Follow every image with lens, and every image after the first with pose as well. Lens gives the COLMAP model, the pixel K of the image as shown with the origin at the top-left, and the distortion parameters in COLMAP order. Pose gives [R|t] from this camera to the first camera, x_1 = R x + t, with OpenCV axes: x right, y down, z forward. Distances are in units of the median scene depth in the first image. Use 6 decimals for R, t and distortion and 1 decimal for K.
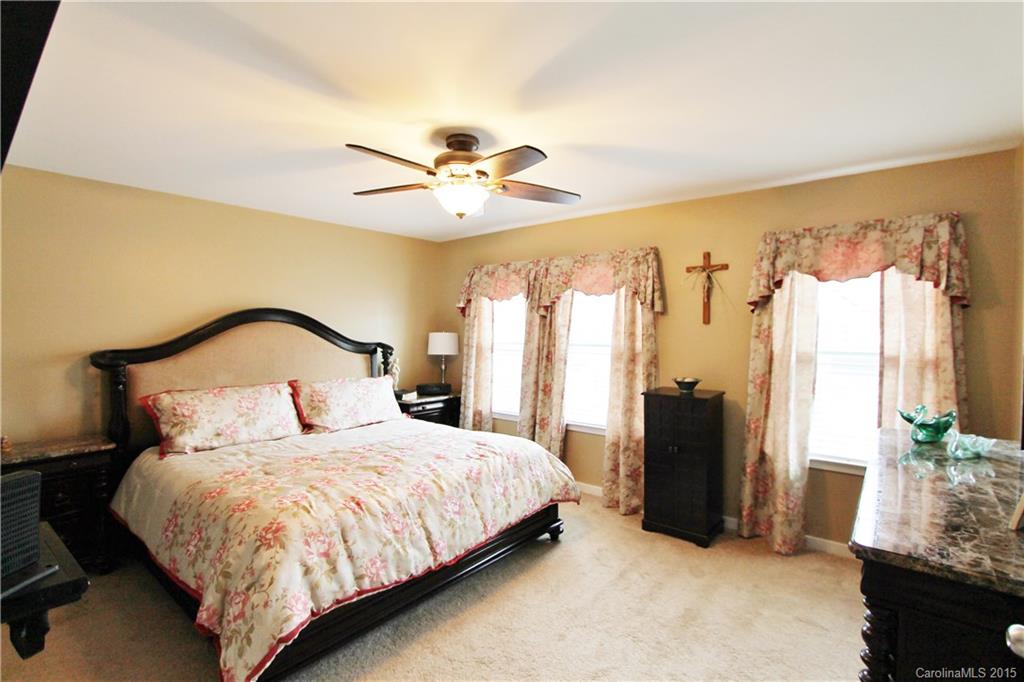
lens RADIAL K [[478.2, 0, 518.7], [0, 478.2, 334.5], [0, 0, 1]] dist [-0.023526, 0.000793]
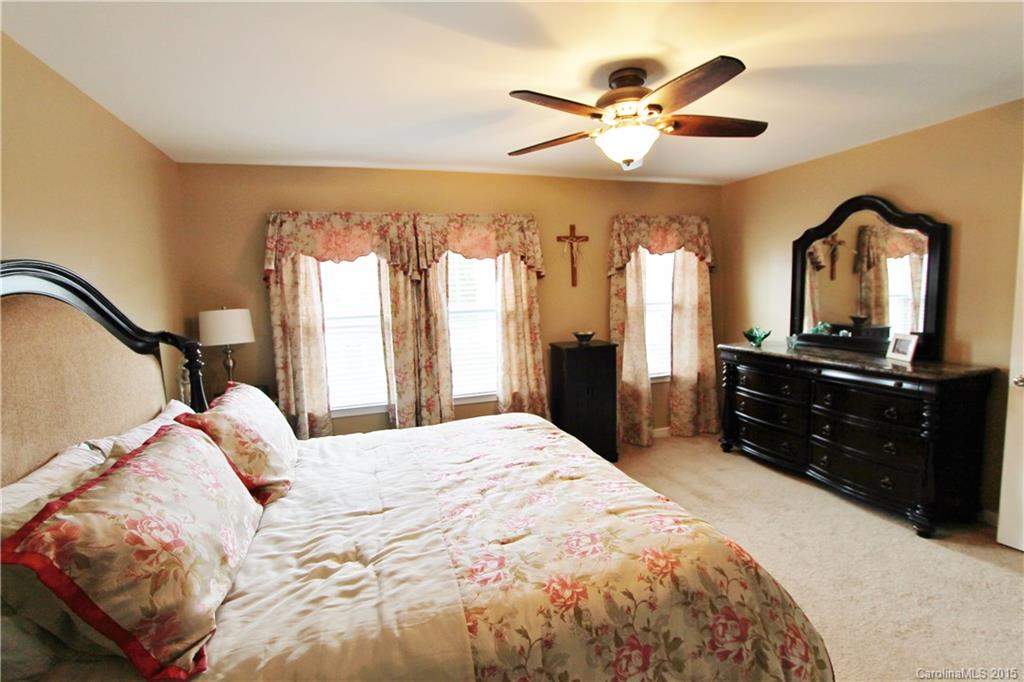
lens RADIAL K [[478.2, 0, 517.4], [0, 478.2, 339.7], [0, 0, 1]] dist [-0.023526, 0.000793]
pose [[0.539037, -0.104054, 0.835830, -0.694955], [0.047119, 0.994511, 0.093420, -0.007349], [-0.840963, -0.010973, 0.540981, 0.470873]]
